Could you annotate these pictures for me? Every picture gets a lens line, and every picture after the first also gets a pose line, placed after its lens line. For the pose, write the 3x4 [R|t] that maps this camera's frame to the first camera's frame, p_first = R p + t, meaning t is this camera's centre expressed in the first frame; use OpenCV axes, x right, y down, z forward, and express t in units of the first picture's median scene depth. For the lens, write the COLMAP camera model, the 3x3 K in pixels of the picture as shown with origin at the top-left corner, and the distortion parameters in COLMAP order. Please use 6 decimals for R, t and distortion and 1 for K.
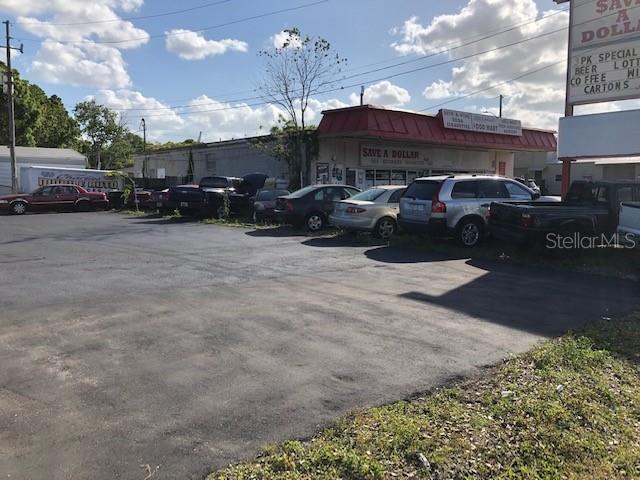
lens RADIAL K [[521.8, 0, 316.8], [0, 521.8, 238.0], [0, 0, 1]] dist [0.047739, -0.061665]
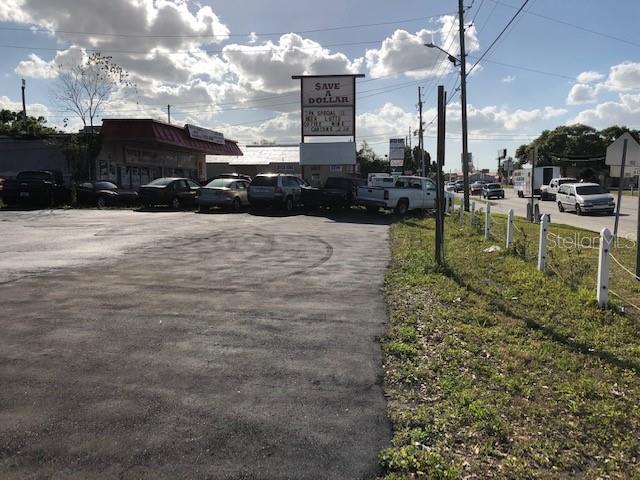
lens RADIAL K [[521.8, 0, 320.5], [0, 521.8, 227.9], [0, 0, 1]] dist [0.047739, -0.061665]
pose [[0.733898, -0.062779, 0.676352, -0.478526], [0.069543, 0.997432, 0.017121, 0.028505], [-0.675690, 0.034471, 0.736379, -0.250511]]
